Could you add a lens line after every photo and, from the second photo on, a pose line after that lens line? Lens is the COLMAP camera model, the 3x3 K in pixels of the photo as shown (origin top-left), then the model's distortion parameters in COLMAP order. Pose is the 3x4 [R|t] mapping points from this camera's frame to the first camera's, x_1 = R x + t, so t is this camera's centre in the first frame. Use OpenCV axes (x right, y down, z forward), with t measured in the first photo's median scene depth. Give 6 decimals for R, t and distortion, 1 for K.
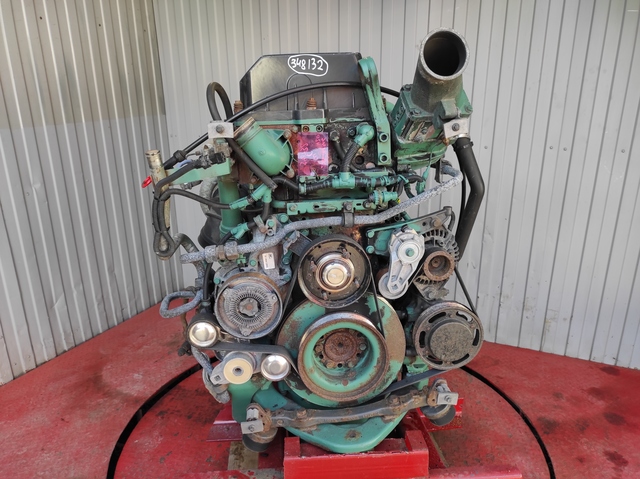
lens RADIAL K [[467.4, 0, 324.9], [0, 467.4, 242.4], [0, 0, 1]] dist [0.025430, -0.024913]
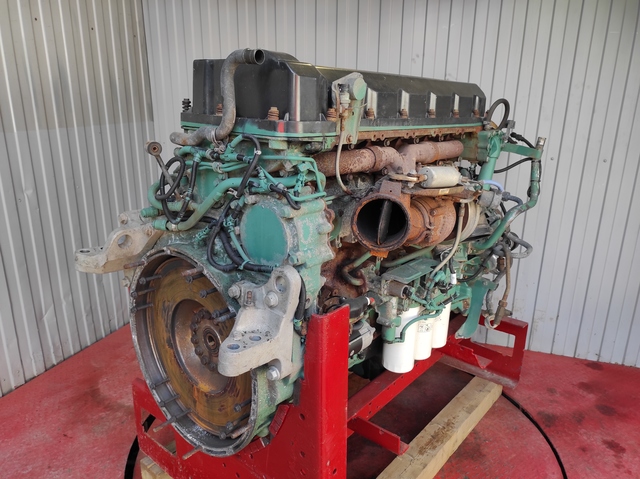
lens RADIAL K [[467.4, 0, 324.2], [0, 467.4, 242.0], [0, 0, 1]] dist [0.025430, -0.024913]
pose [[0.995349, -0.008247, 0.095981, -0.104906], [0.010553, 0.999667, -0.023536, 0.010149], [-0.095755, 0.024439, 0.995105, -0.009481]]
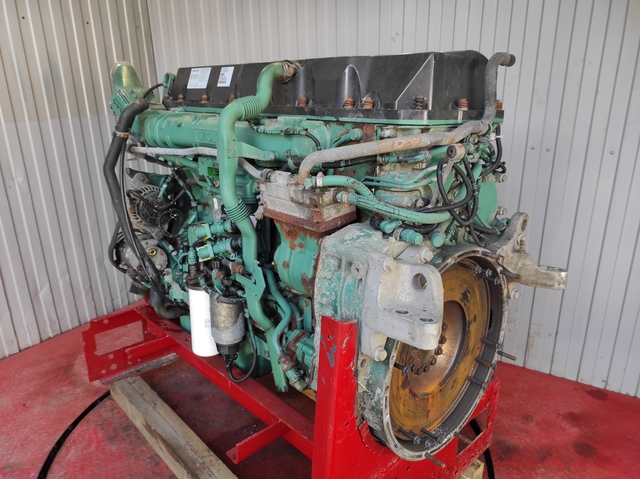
lens RADIAL K [[467.4, 0, 322.8], [0, 467.4, 242.8], [0, 0, 1]] dist [0.025430, -0.024913]
pose [[0.992303, 0.033737, -0.119153, 0.182904], [-0.031762, 0.999325, 0.018436, -0.020307], [0.119695, -0.014510, 0.992705, 0.040375]]
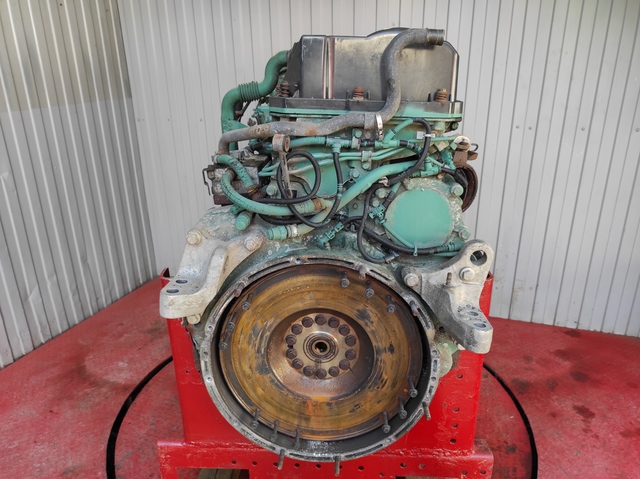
lens RADIAL K [[467.4, 0, 322.6], [0, 467.4, 241.1], [0, 0, 1]] dist [0.025430, -0.024913]
pose [[0.995627, -0.036246, 0.086100, -0.052537], [0.033116, 0.998748, 0.037507, 0.000474], [-0.087351, -0.034492, 0.995580, -0.019538]]
